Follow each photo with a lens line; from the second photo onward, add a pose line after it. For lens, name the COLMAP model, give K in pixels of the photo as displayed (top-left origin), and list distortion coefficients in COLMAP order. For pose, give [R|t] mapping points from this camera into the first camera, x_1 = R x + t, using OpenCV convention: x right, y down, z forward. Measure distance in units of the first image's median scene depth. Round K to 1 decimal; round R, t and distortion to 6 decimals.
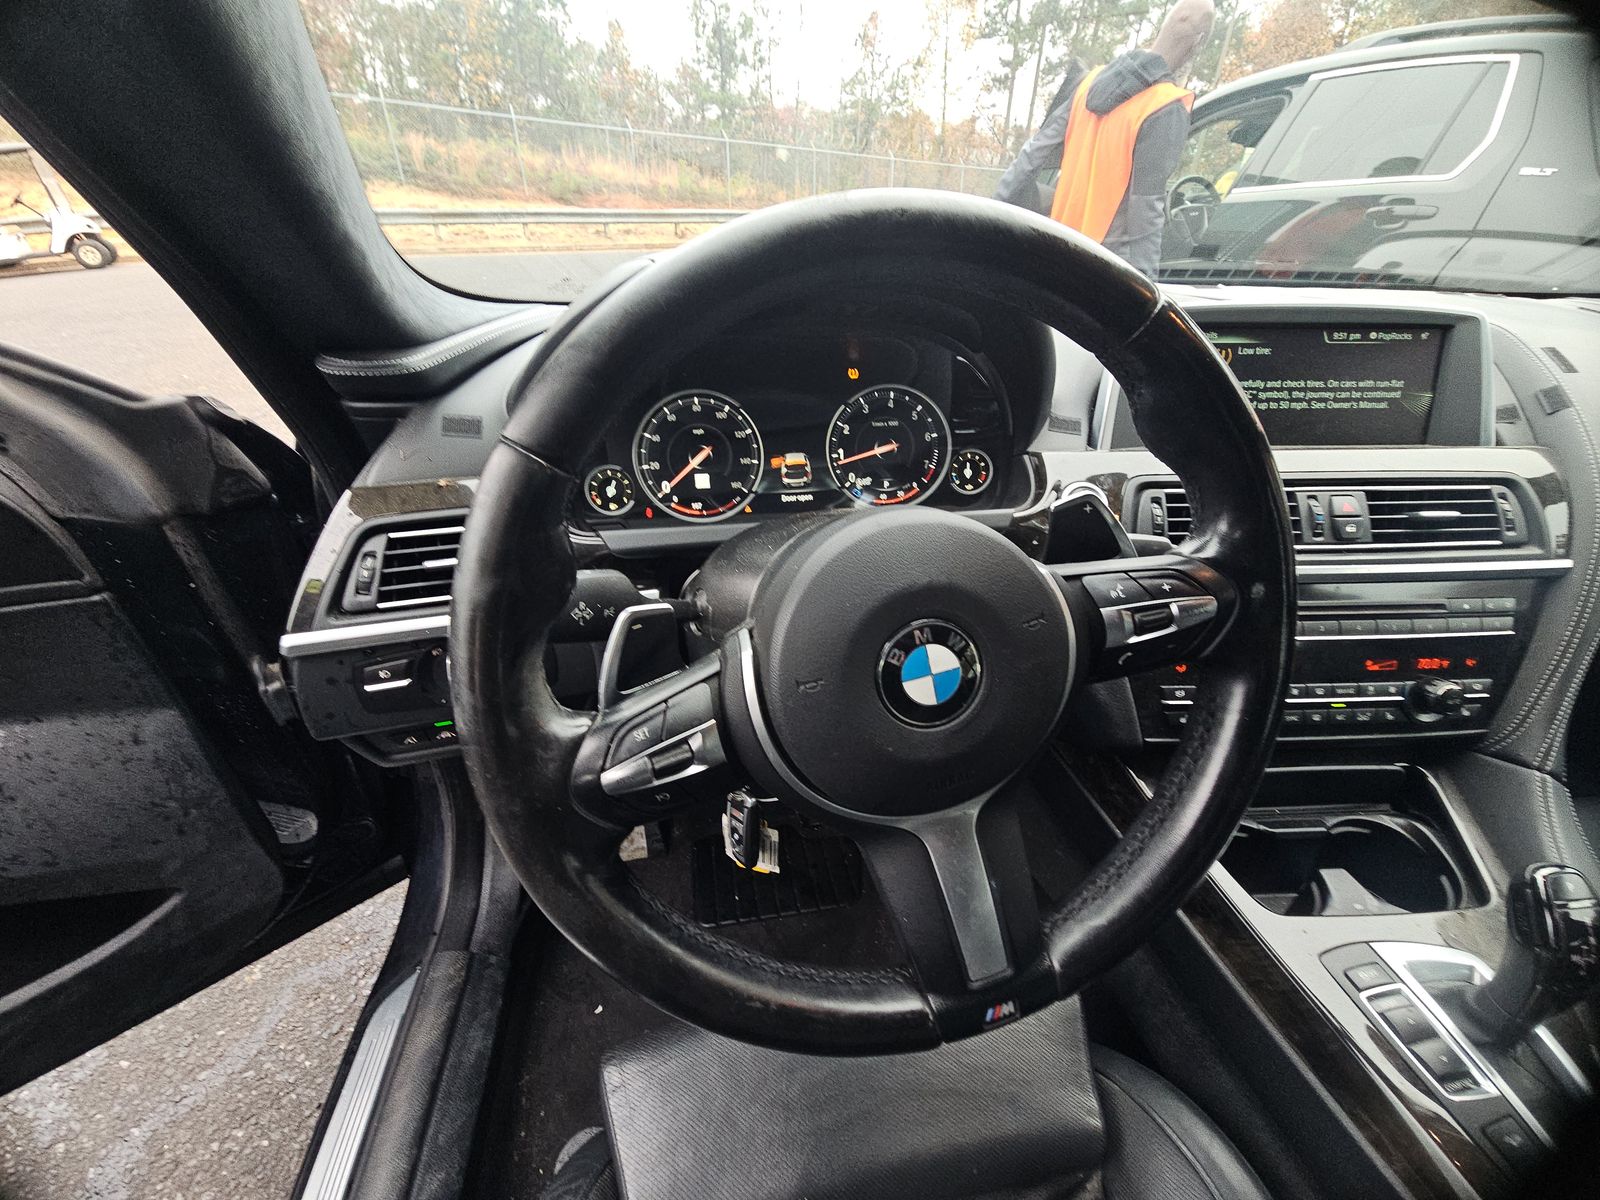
lens RADIAL K [[637.5, 0, 800.0], [0, 637.5, 600.0], [0, 0, 1]] dist [0.000296, -0.006886]
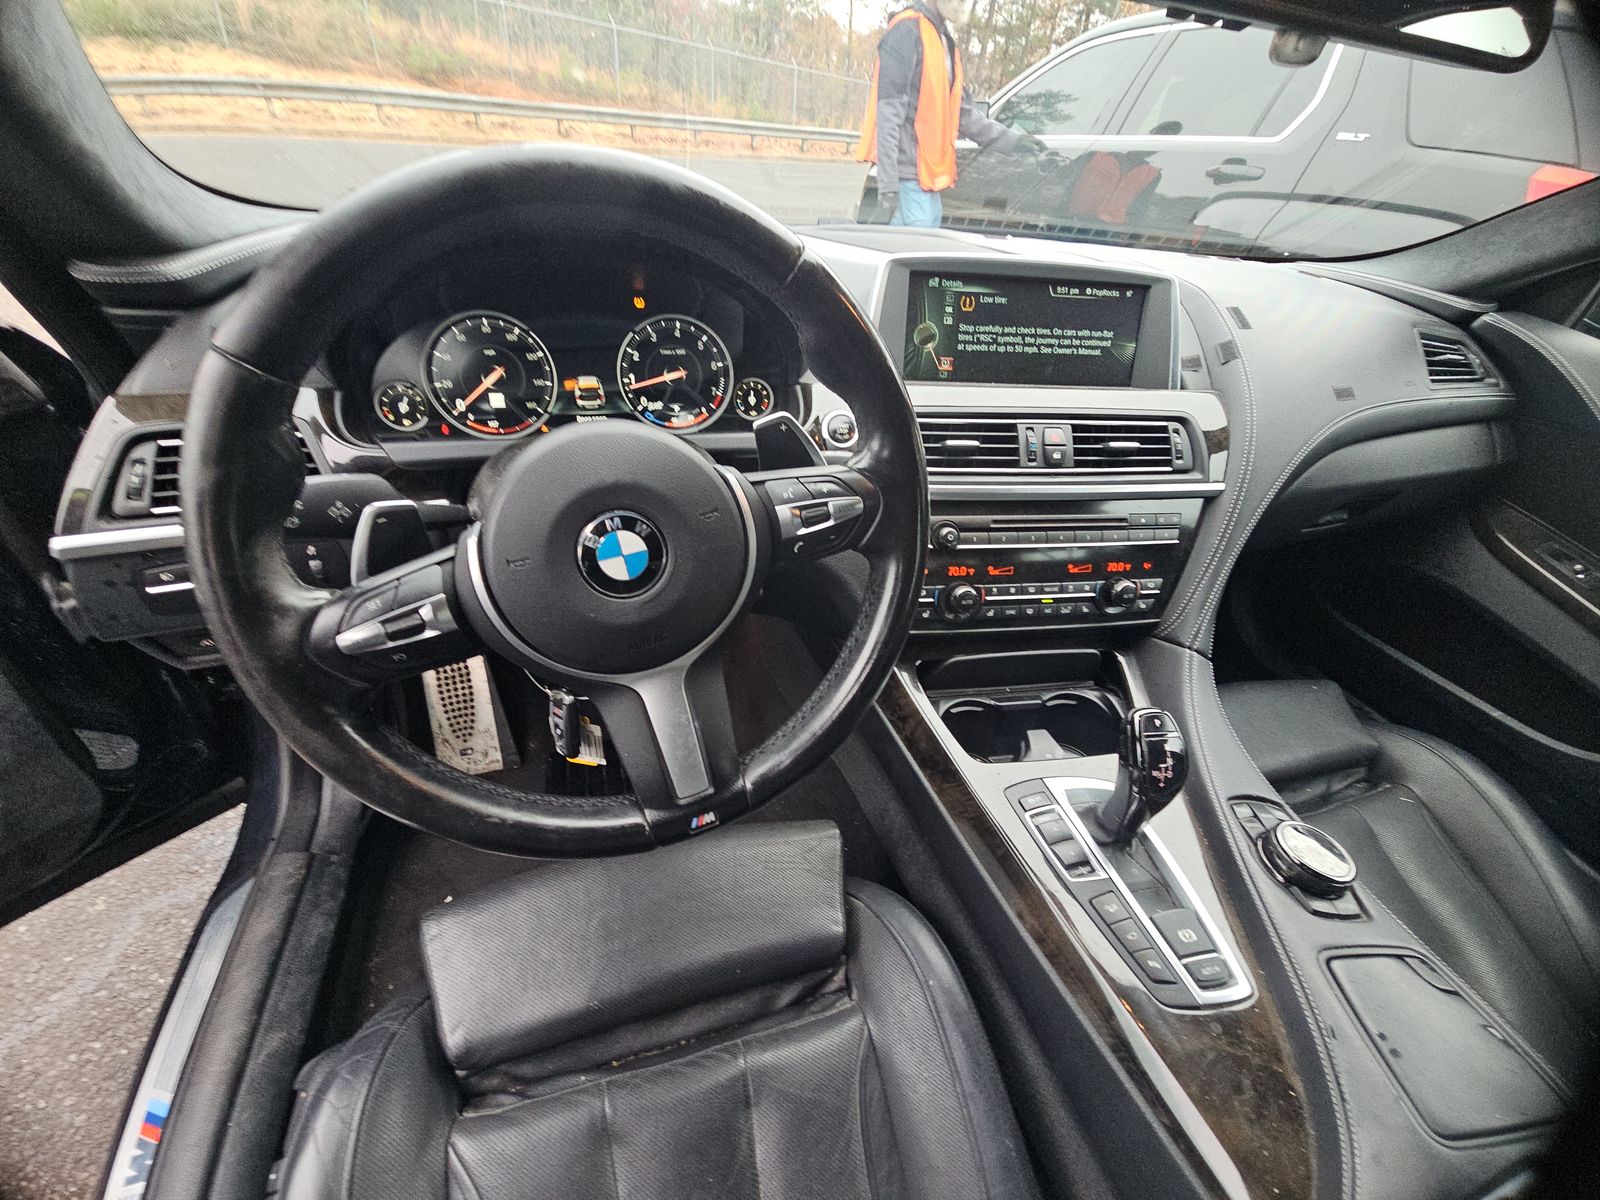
lens RADIAL K [[636.6, 0, 800.4], [0, 636.6, 602.7], [0, 0, 1]] dist [0.002156, -0.006731]
pose [[0.989941, -0.014536, 0.140729, 0.193753], [0.000367, 0.994968, 0.100189, 0.043434], [-0.141477, -0.099130, 0.984966, -0.153504]]
